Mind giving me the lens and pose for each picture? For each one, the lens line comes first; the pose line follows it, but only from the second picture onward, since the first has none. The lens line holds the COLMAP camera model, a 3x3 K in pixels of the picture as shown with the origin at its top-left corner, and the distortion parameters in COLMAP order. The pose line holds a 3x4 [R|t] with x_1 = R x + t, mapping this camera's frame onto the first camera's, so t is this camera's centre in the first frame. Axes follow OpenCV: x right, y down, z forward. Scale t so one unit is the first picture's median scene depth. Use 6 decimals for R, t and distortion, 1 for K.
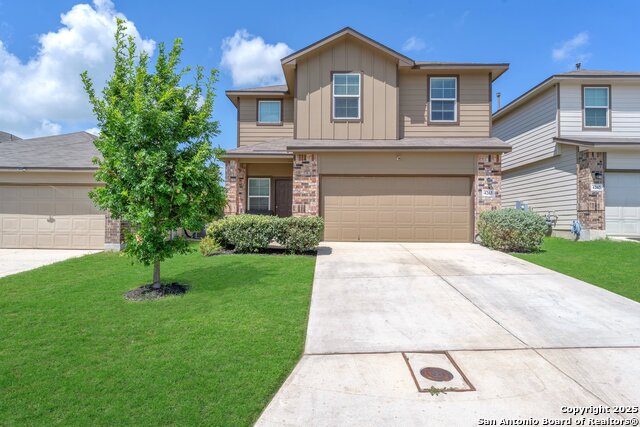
lens RADIAL K [[355.9, 0, 320.1], [0, 355.9, 213.2], [0, 0, 1]] dist [-0.001012, 0.001851]
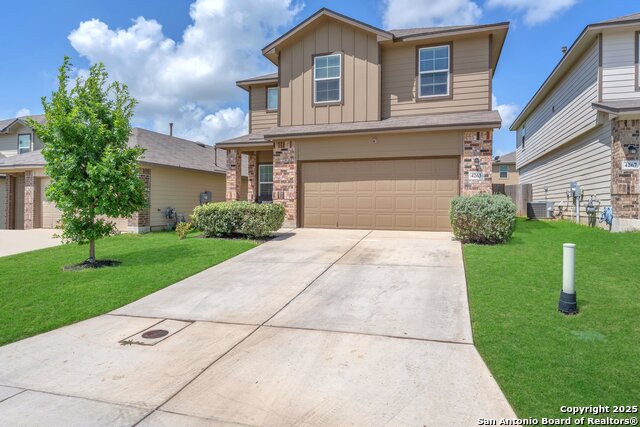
lens RADIAL K [[397.2, 0, 324.1], [0, 397.2, 205.5], [0, 0, 1]] dist [-0.001491, 0.000329]
pose [[0.953143, -0.000345, -0.302521, 0.394965], [0.008273, 0.999655, 0.024925, -0.010331], [0.302408, -0.026260, 0.952817, -0.045375]]
